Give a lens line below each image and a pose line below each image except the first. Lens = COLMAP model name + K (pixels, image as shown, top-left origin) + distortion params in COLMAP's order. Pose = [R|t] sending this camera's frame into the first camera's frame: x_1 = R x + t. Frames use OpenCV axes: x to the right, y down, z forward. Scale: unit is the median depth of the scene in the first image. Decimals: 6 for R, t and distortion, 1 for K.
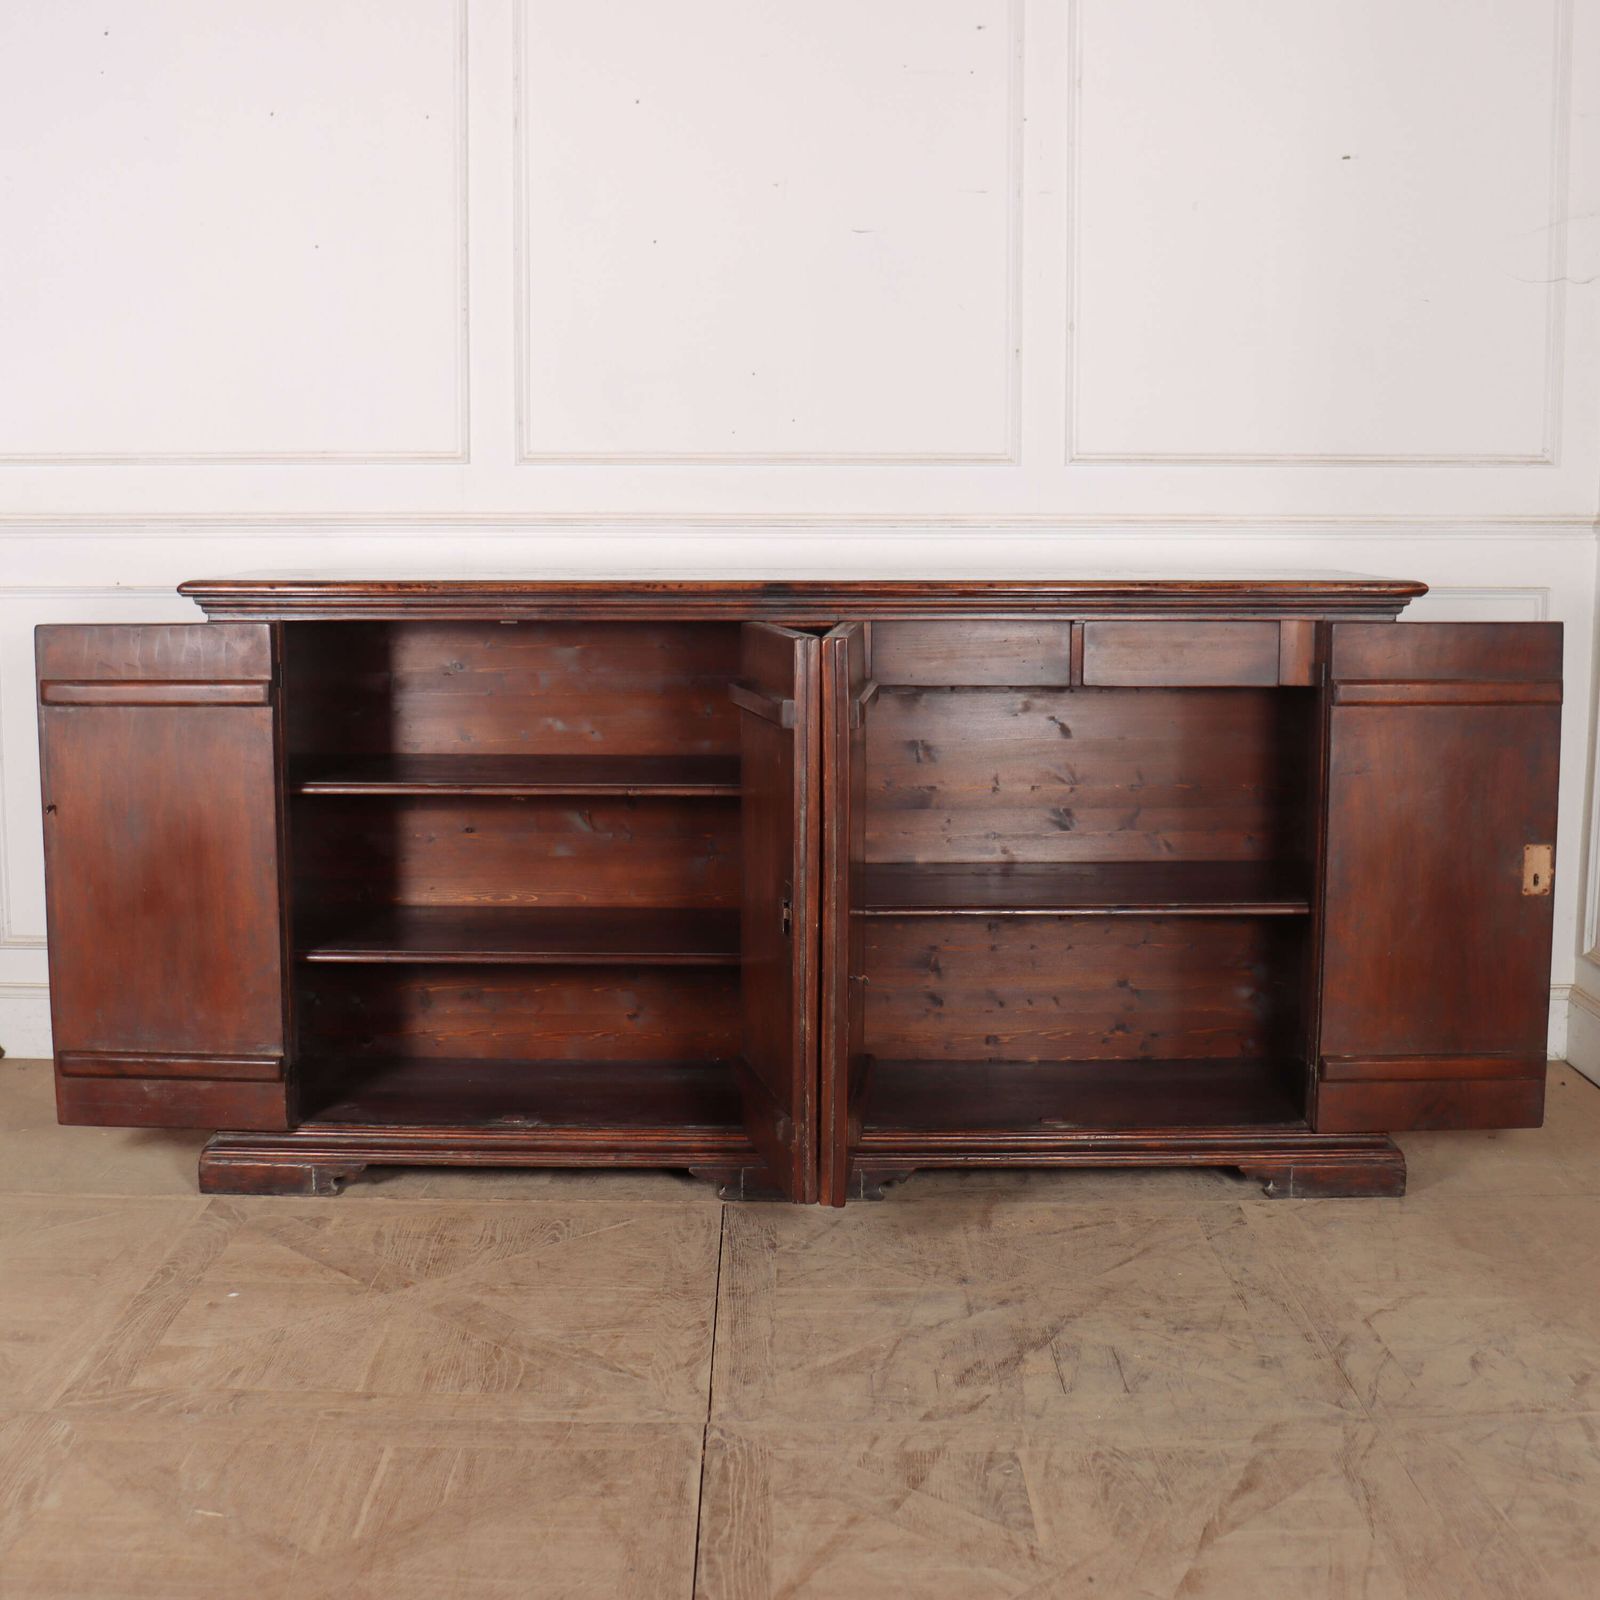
lens RADIAL K [[2156.5, 0, 740.5], [0, 2156.5, 802.6], [0, 0, 1]] dist [-0.156829, 0.113705]
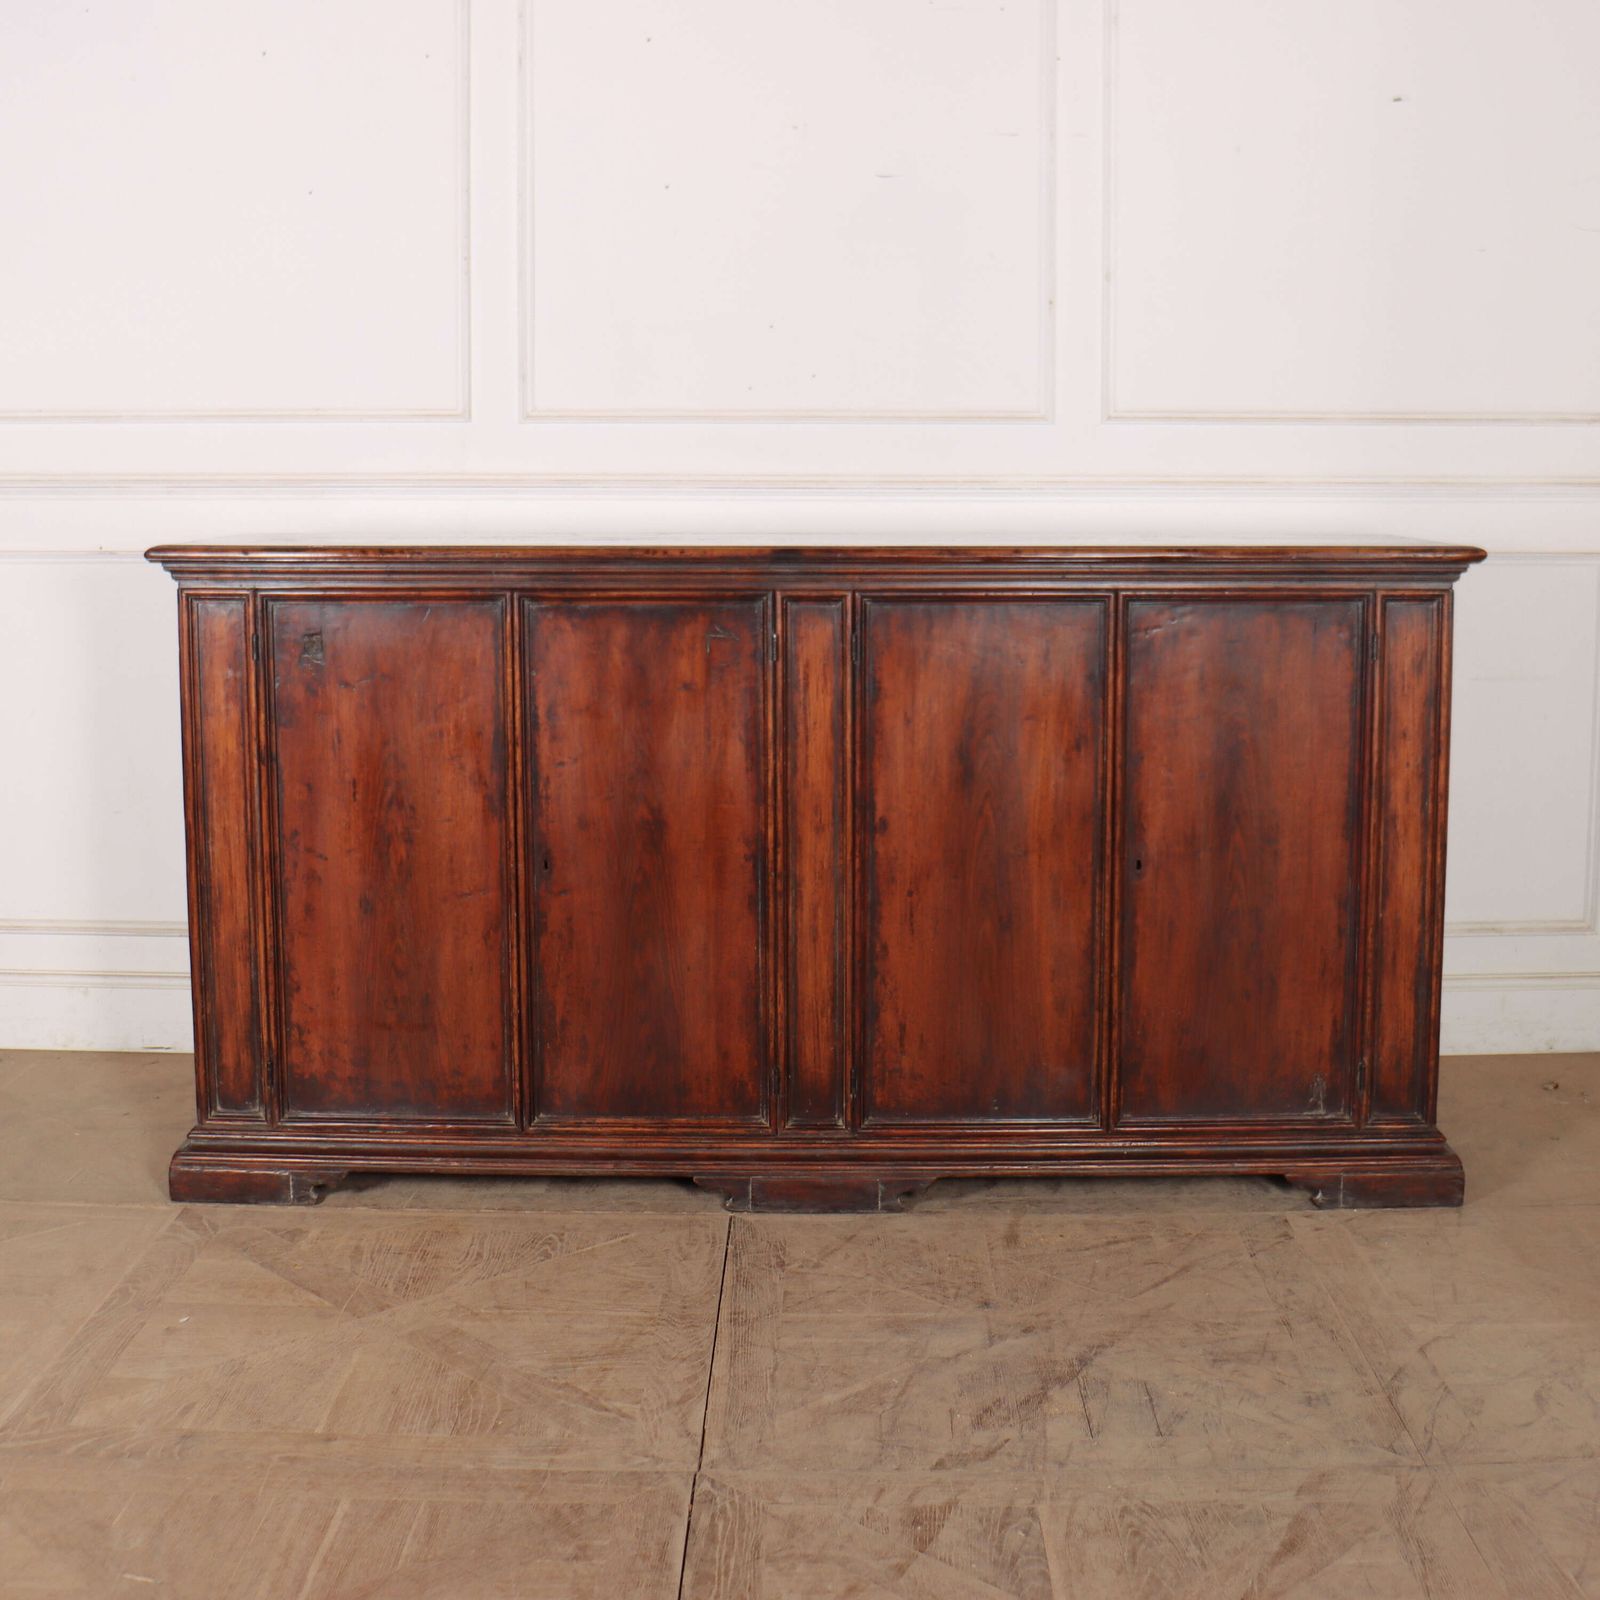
lens RADIAL K [[2162.1, 0, 800.6], [0, 2162.1, 720.5], [0, 0, 1]] dist [-0.172728, 0.117537]
pose [[0.999995, 0.000855, 0.002996, 0.020315], [-0.000792, 0.999784, -0.020772, -0.008574], [-0.003013, 0.020770, 0.999780, 0.070178]]
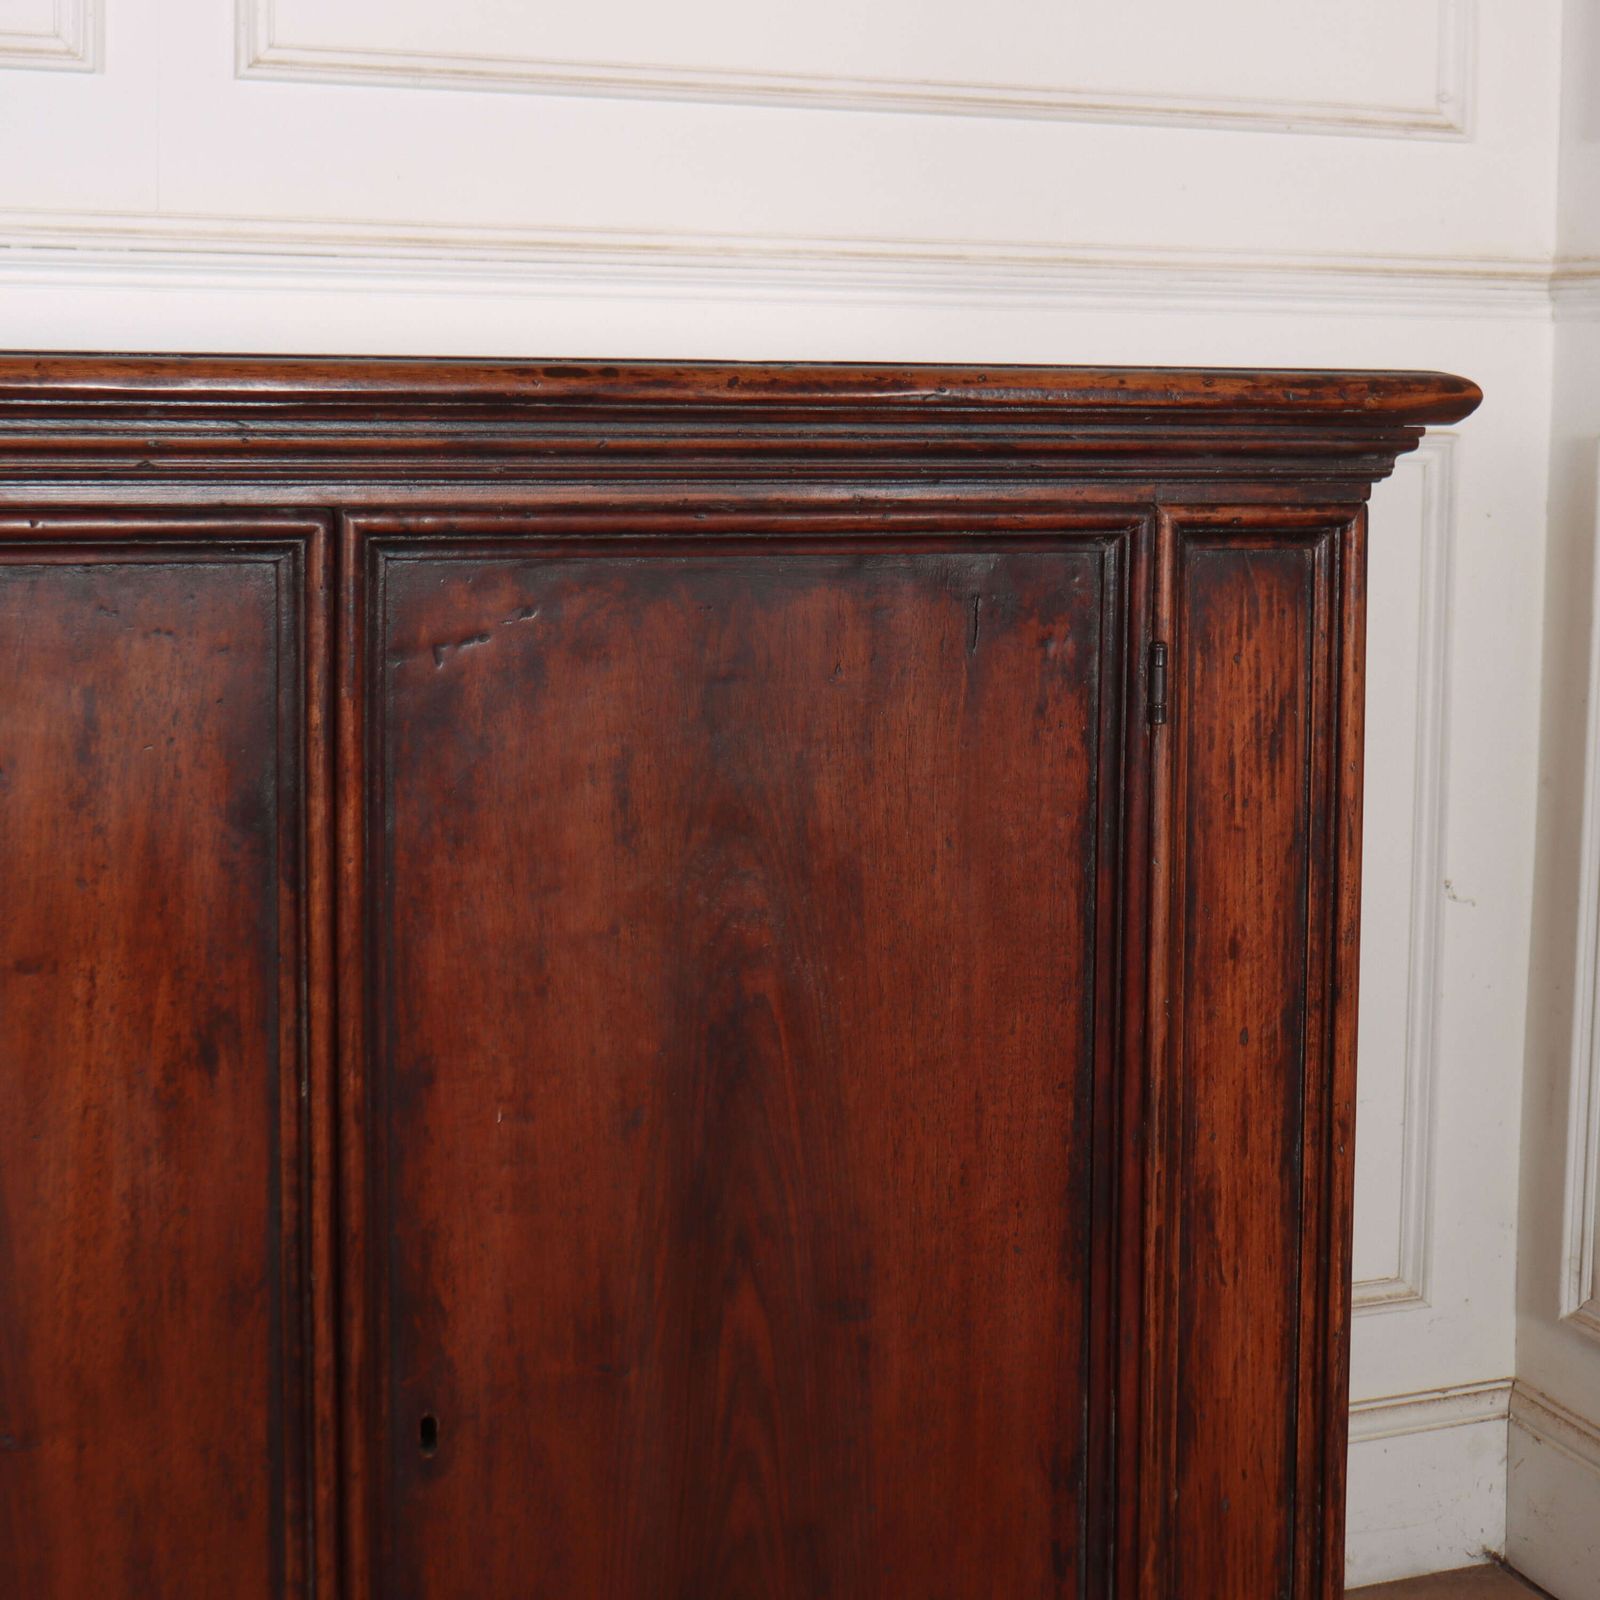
lens RADIAL K [[3024.7, 0, 1094.7], [0, 3024.7, 569.2], [0, 0, 1]] dist [-0.135993, 0.227489]
pose [[0.903859, -0.007608, 0.427762, 0.085952], [0.040178, 0.996933, -0.067165, -0.048610], [-0.425939, 0.077895, 0.901393, 0.628832]]
